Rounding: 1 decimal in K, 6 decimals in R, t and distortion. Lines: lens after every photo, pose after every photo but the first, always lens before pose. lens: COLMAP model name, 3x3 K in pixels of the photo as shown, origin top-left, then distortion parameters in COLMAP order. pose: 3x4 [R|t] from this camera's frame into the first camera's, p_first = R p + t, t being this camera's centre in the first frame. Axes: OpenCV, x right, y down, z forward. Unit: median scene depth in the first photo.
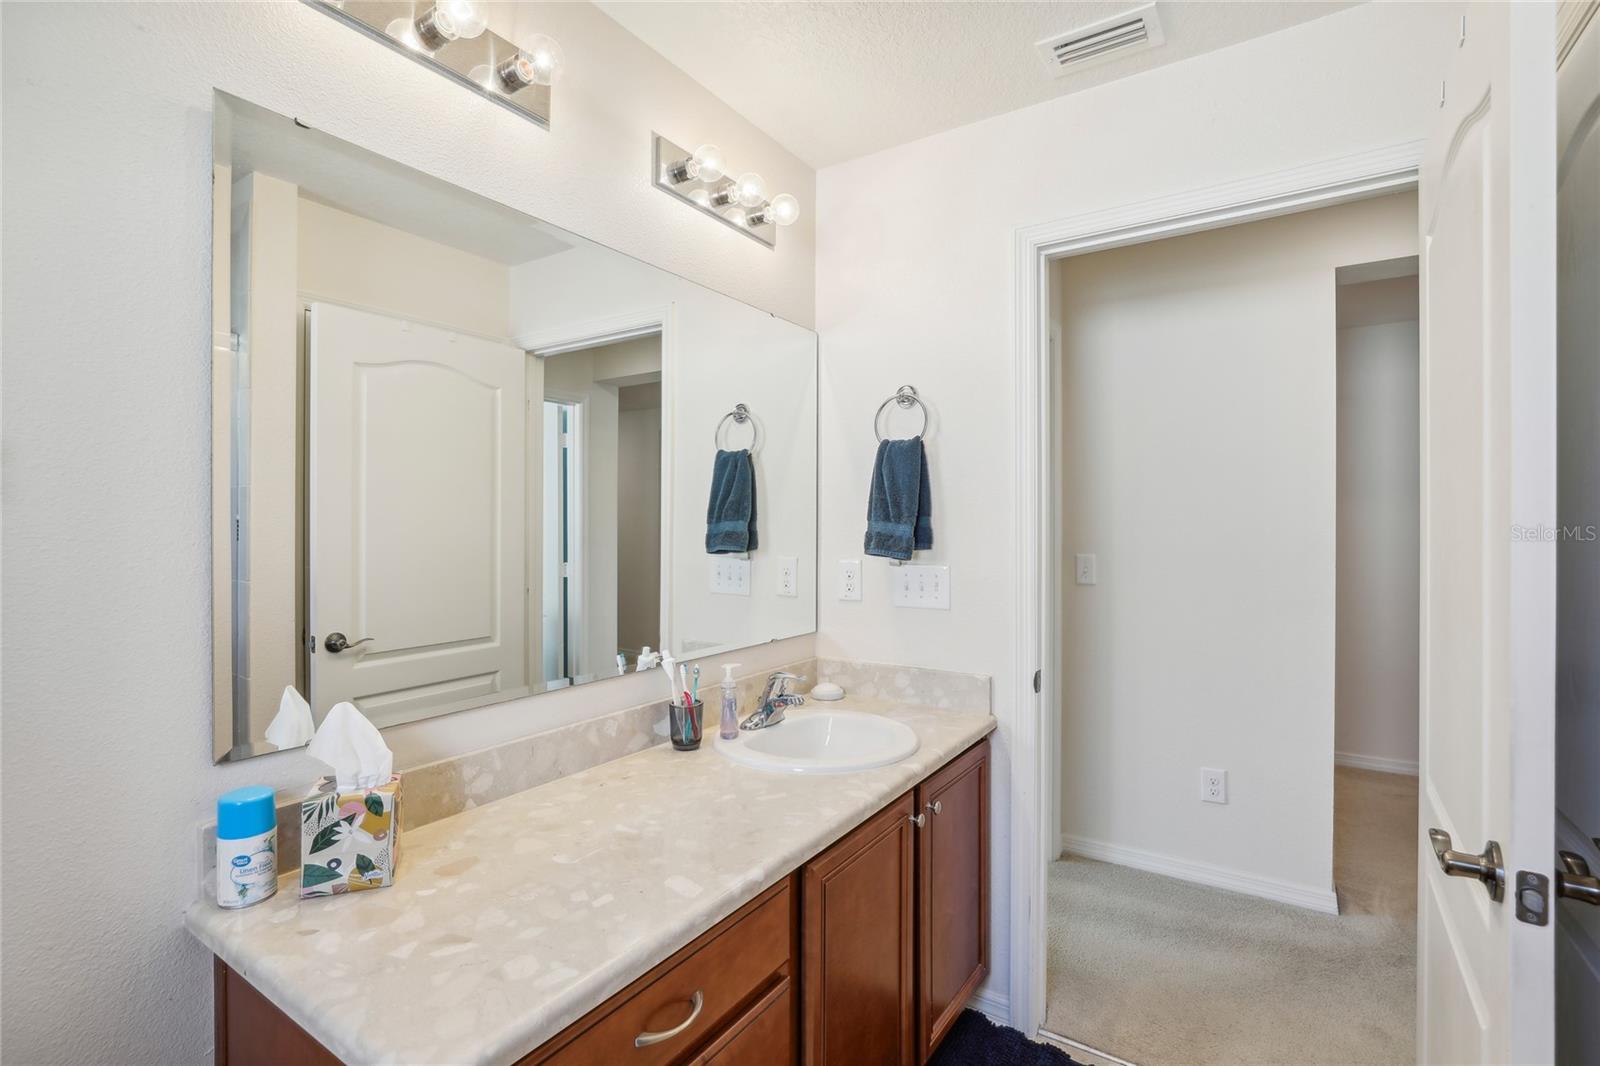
lens RADIAL K [[734.2, 0, 800.0], [0, 734.2, 522.5], [0, 0, 1]] dist [-0.019739, 0.000394]
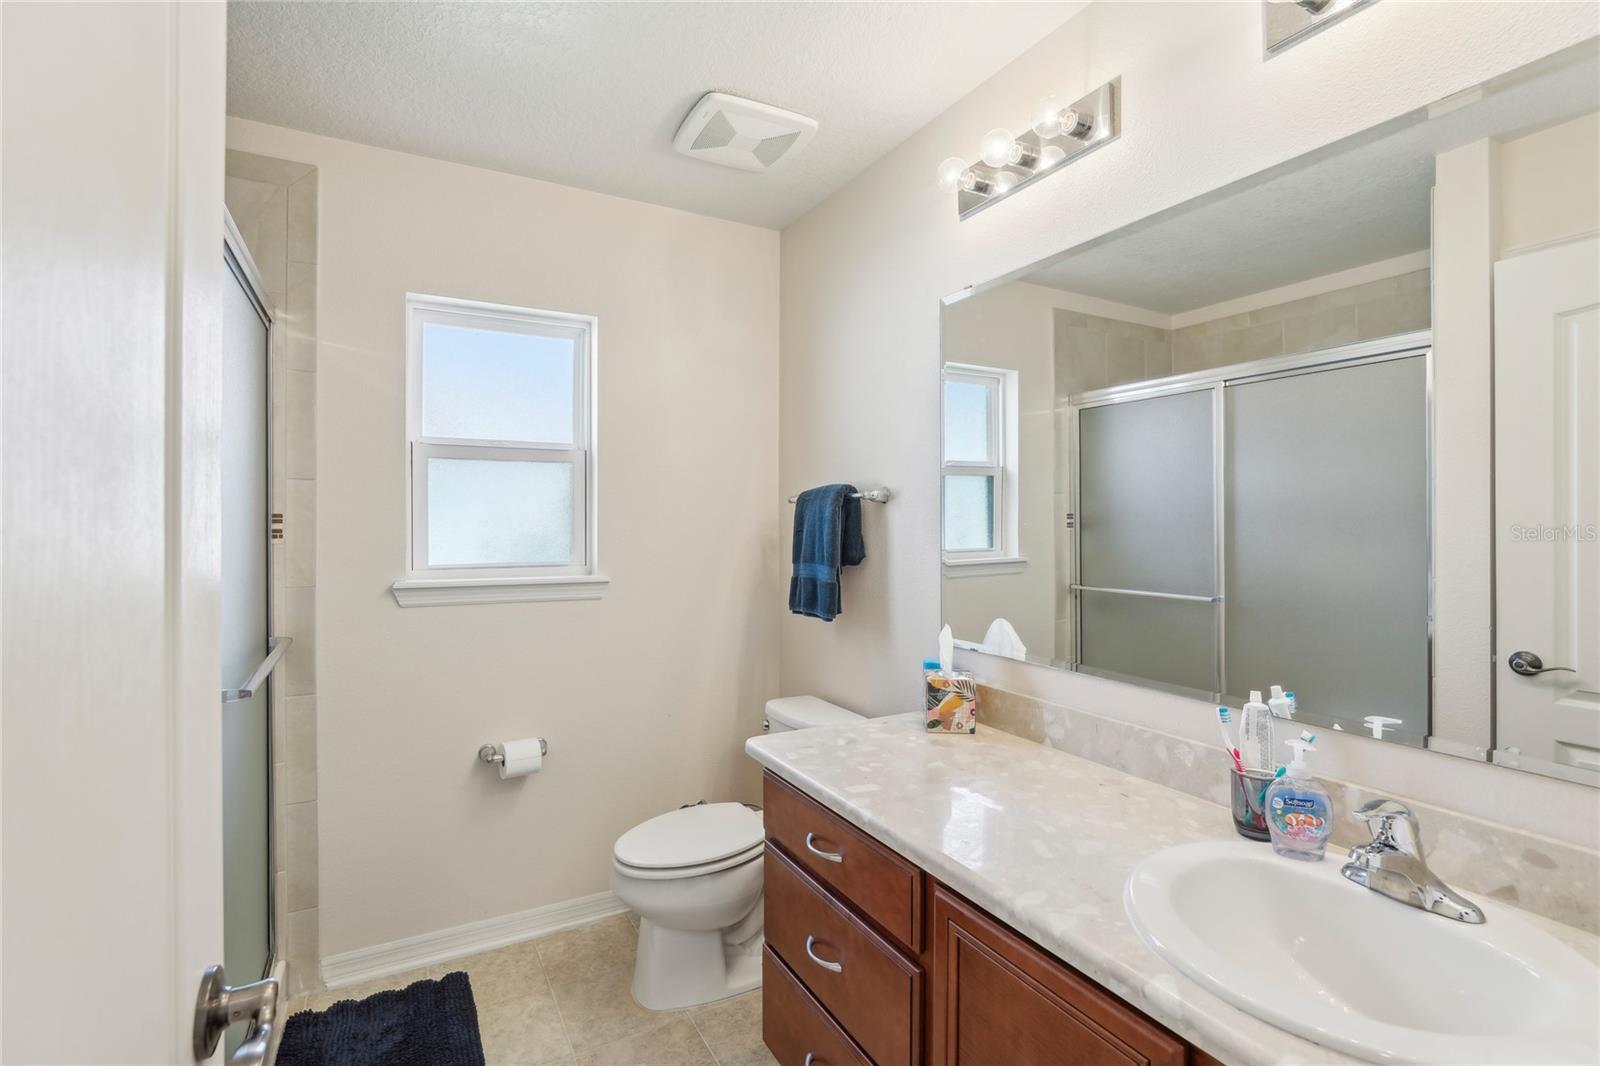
lens RADIAL K [[734.2, 0, 798.2], [0, 734.2, 529.6], [0, 0, 1]] dist [-0.019739, 0.000394]
pose [[-0.460549, 0.007833, -0.887600, 0.857735], [0.000629, 0.999964, 0.008498, 0.010019], [0.887634, 0.003355, -0.460537, 1.196931]]
